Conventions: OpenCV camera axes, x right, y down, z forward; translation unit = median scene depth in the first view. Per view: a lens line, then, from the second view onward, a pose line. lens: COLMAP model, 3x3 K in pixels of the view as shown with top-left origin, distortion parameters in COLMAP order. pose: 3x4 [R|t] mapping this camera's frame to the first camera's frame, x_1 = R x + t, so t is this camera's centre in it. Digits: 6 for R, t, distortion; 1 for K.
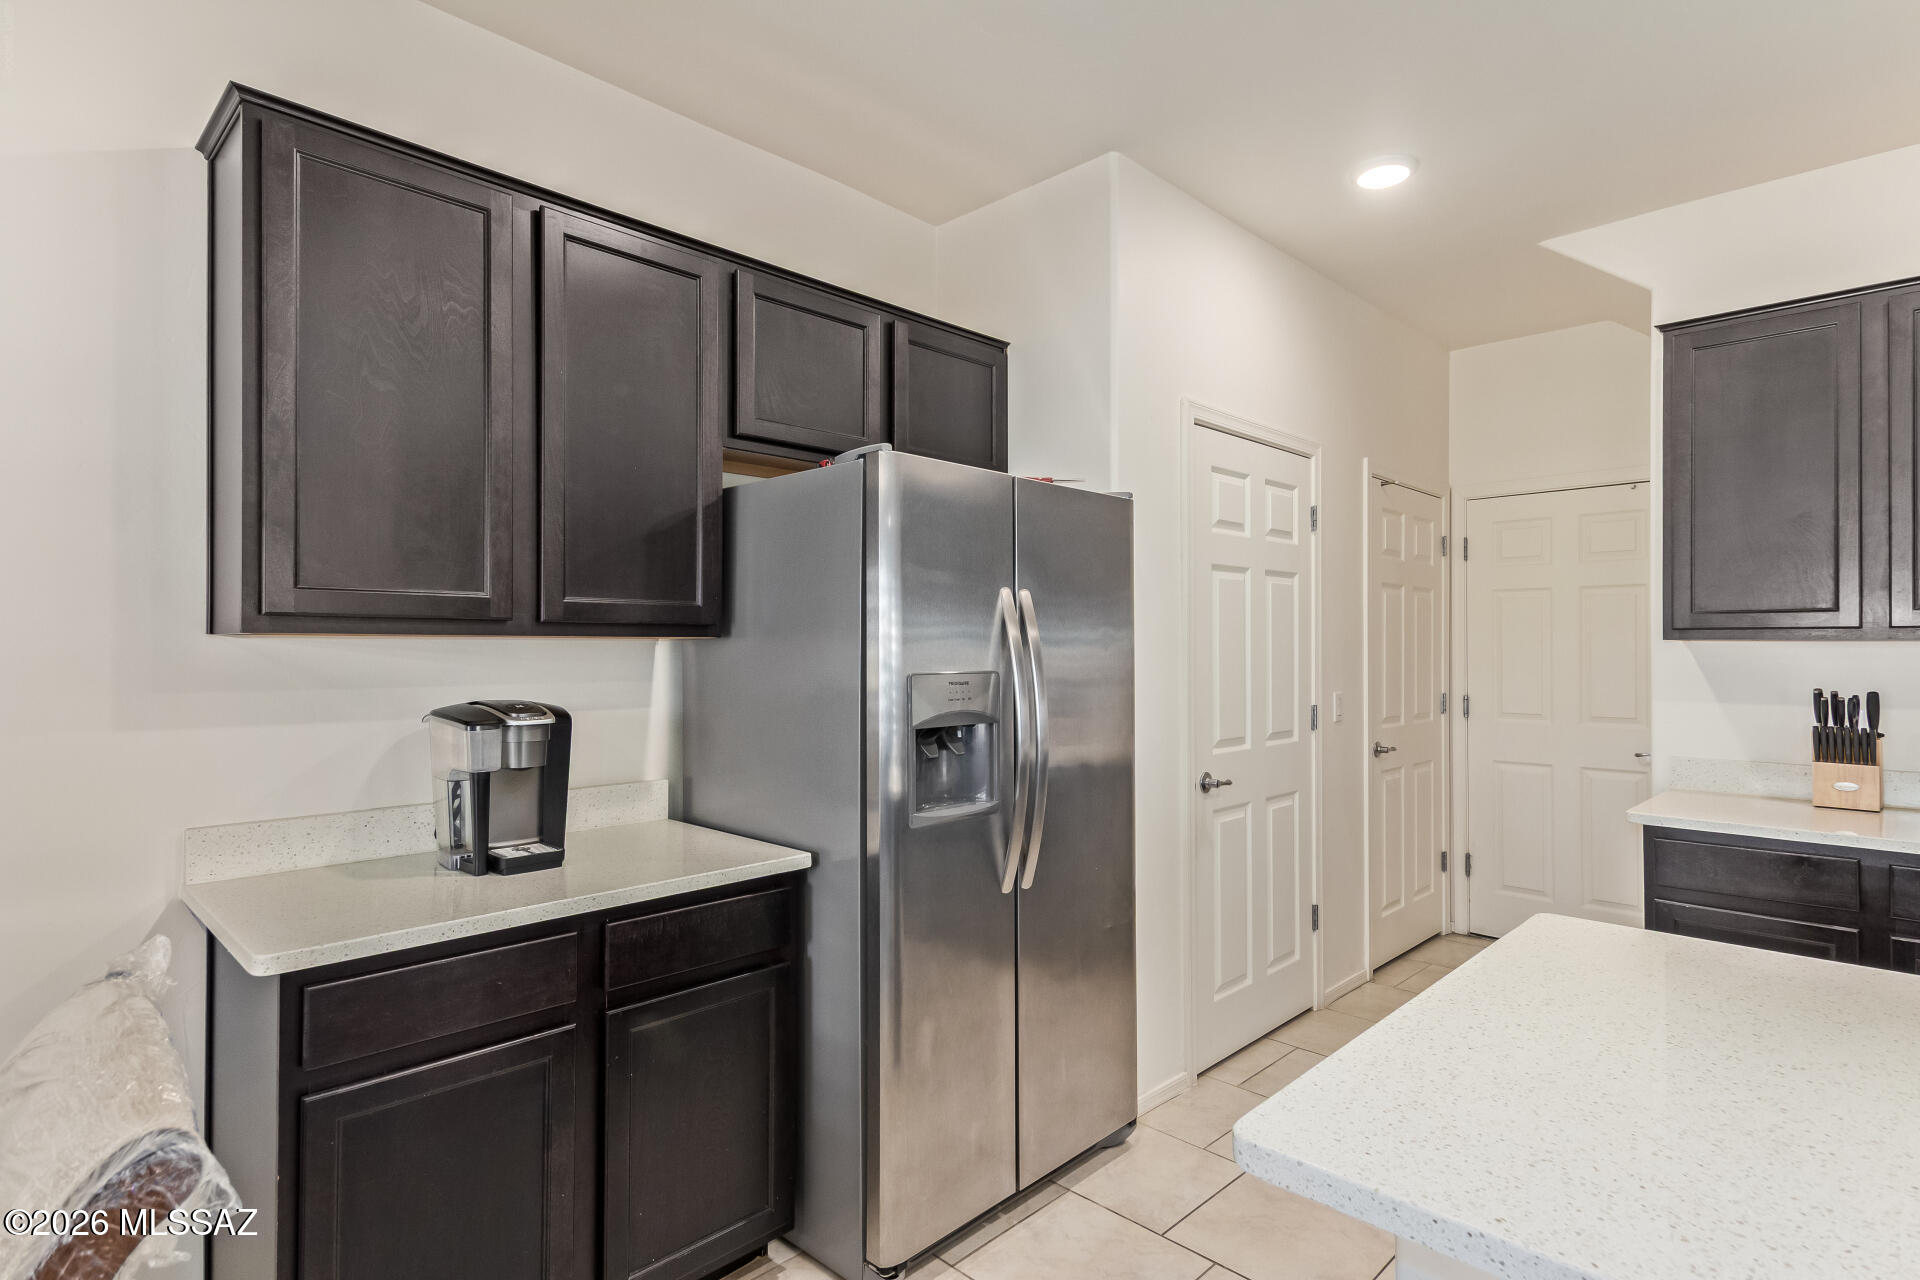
lens RADIAL K [[989.9, 0, 970.9], [0, 989.9, 640.4], [0, 0, 1]] dist [0.024013, -0.000685]
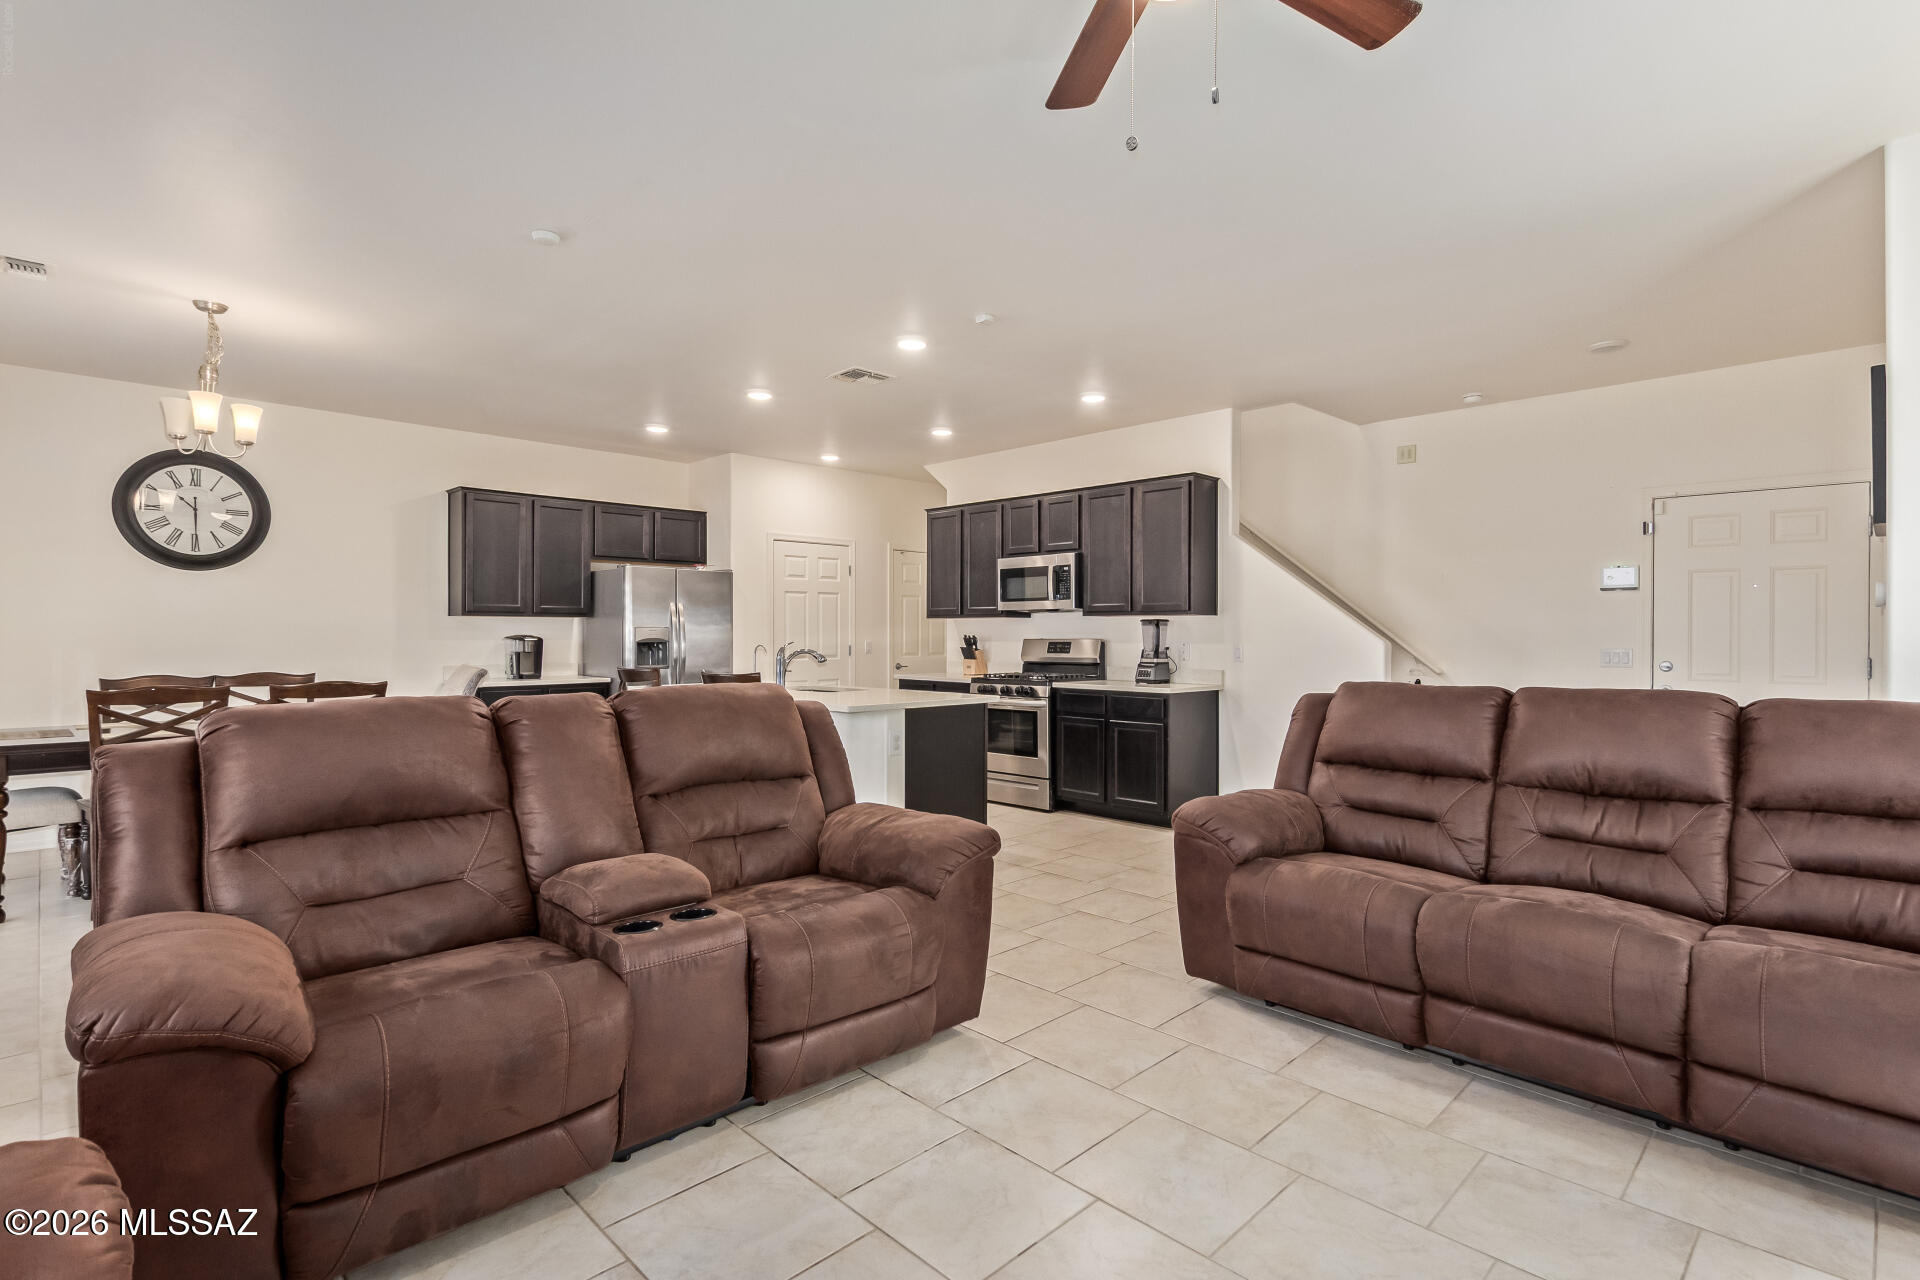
lens RADIAL K [[959.6, 0, 960.0], [0, 959.6, 640.0], [0, 0, 1]] dist [0.048309, 0.000196]
pose [[0.999505, 0.002979, -0.031305, 1.219635], [-0.002537, 0.999896, 0.014170, 0.027456], [0.031344, -0.014084, 0.999409, -2.460478]]
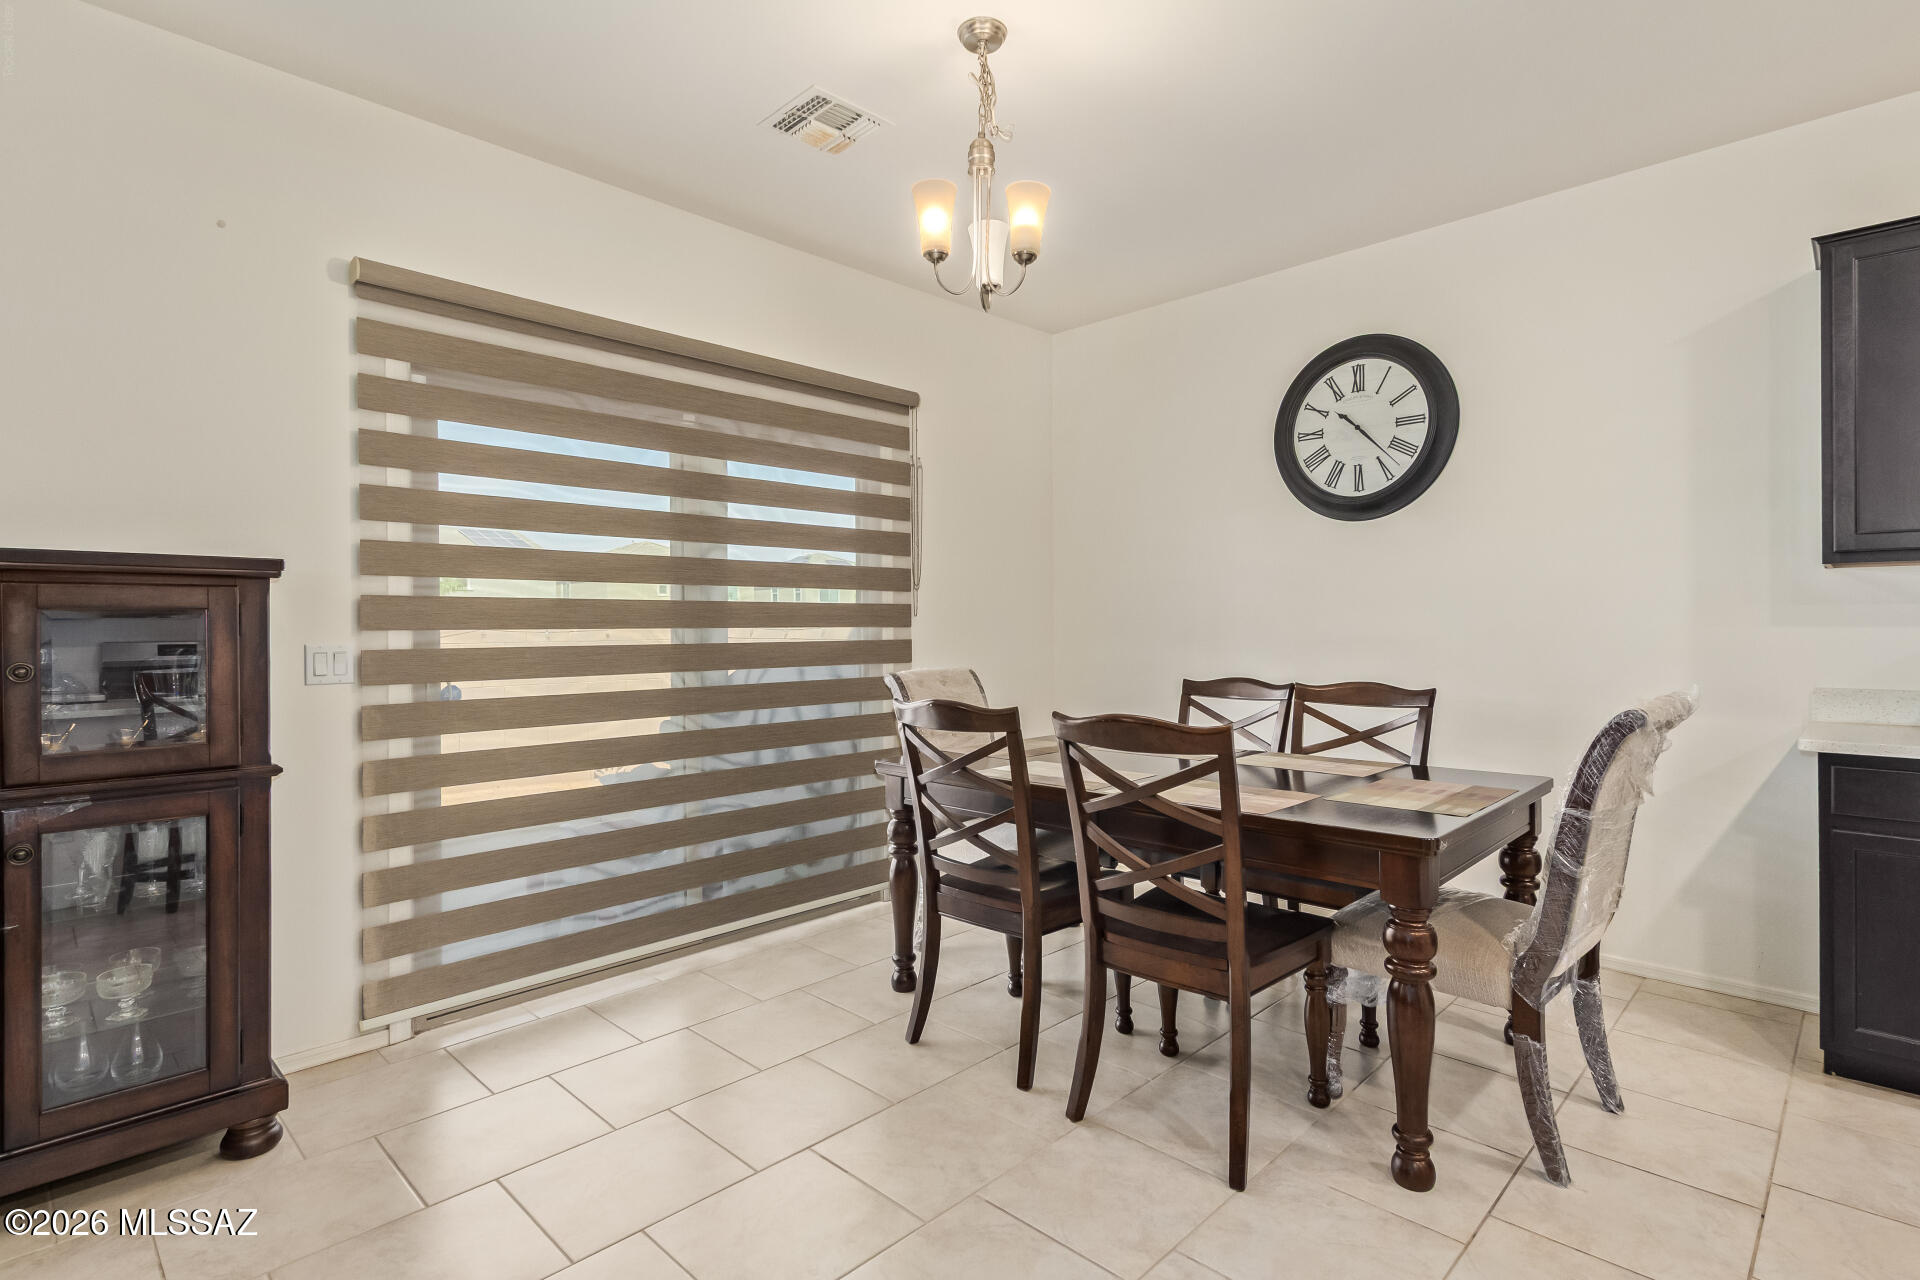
lens RADIAL K [[934.5, 0, 982.1], [0, 934.5, 623.5], [0, 0, 1]] dist [0.002867, 0.000567]
pose [[0.010646, -0.000507, -0.999943, 0.663877], [0.013254, 0.999912, -0.000366, 0.059544], [0.999855, -0.013249, 0.010652, -0.335888]]
